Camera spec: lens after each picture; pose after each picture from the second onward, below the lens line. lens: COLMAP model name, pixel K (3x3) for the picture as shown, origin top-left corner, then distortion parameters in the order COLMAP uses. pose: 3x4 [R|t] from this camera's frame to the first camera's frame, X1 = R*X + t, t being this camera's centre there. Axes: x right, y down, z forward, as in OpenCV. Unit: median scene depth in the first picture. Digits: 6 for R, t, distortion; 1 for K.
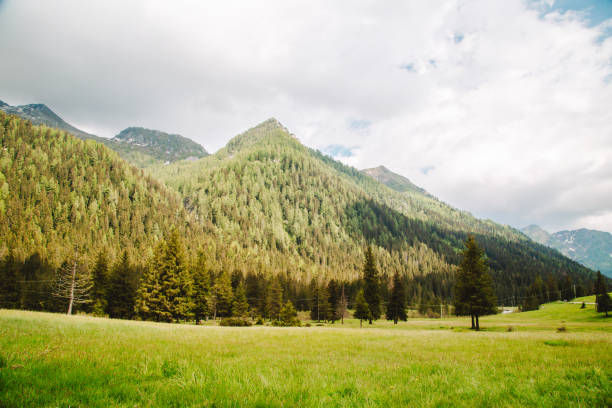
lens RADIAL K [[412.5, 0, 306.0], [0, 412.5, 204.0], [0, 0, 1]] dist [-0.128976, 0.072128]
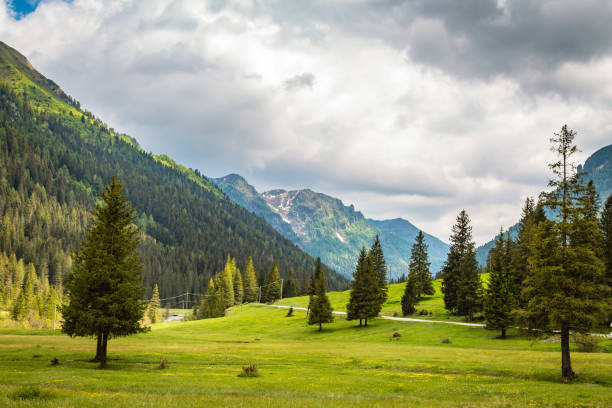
lens RADIAL K [[399.8, 0, 305.1], [0, 399.8, 205.7], [0, 0, 1]] dist [0.007389, 0.001885]
pose [[0.802141, 0.071879, 0.592792, 0.309565], [-0.151241, 0.984815, 0.085240, 0.032407], [-0.577664, -0.158029, 0.800832, 0.462245]]
